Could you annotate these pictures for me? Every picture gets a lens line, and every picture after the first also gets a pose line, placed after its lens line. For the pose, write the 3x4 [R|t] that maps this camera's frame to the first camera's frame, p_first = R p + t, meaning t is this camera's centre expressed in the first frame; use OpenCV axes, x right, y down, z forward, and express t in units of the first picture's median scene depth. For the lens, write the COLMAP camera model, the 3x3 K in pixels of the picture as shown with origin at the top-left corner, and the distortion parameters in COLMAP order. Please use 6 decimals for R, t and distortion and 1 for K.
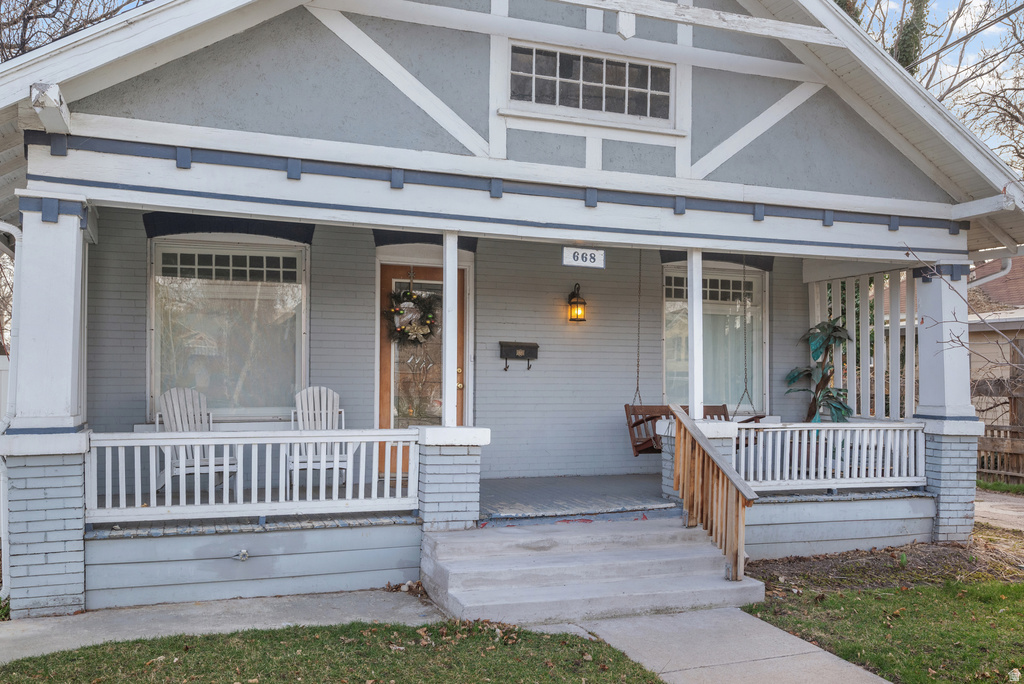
lens RADIAL K [[932.4, 0, 516.3], [0, 932.4, 371.0], [0, 0, 1]] dist [-0.005145, -0.000870]
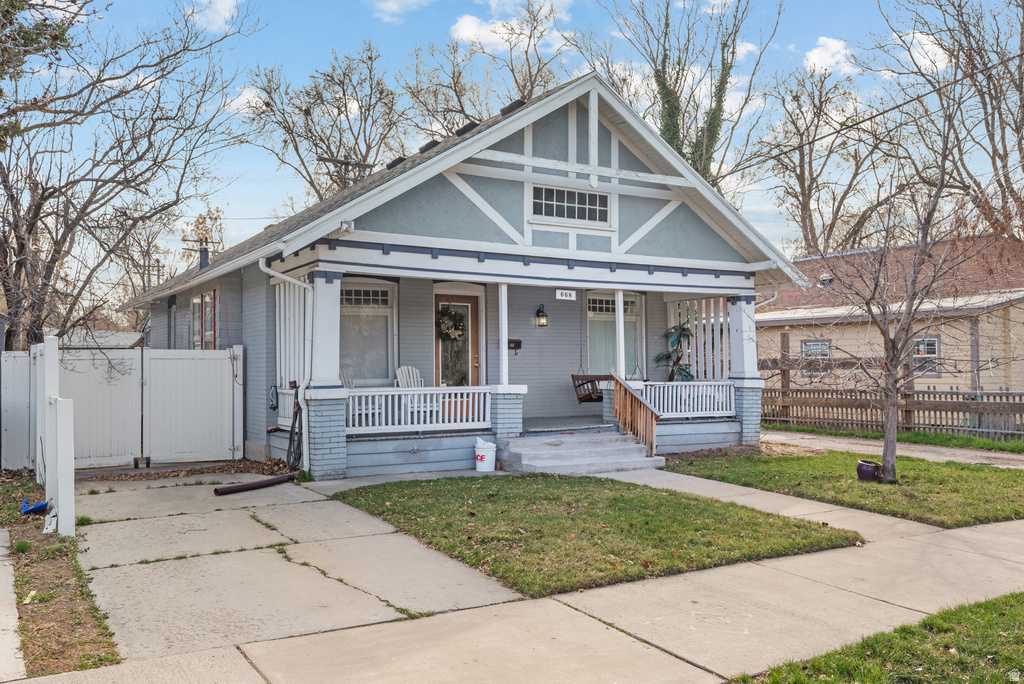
lens RADIAL K [[932.4, 0, 514.8], [0, 932.4, 342.8], [0, 0, 1]] dist [-0.005145, -0.000870]
pose [[0.980187, -0.009135, 0.197865, -0.405901], [0.012764, 0.999773, -0.017074, 0.006297], [-0.197664, 0.019261, 0.980081, -0.833969]]
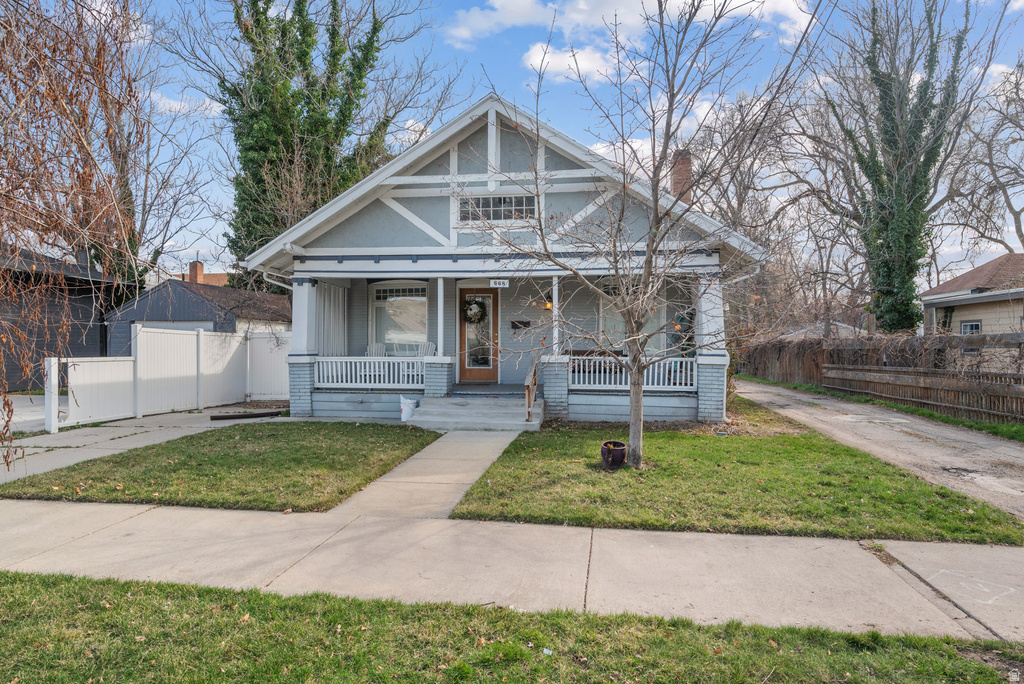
lens RADIAL K [[635.0, 0, 504.2], [0, 635.0, 345.8], [0, 0, 1]] dist [-0.006249, -0.002318]
pose [[0.865795, -0.008374, -0.500329, 0.868010], [0.010225, 0.999947, 0.000959, 0.030619], [0.500295, -0.005946, 0.865835, -0.352165]]
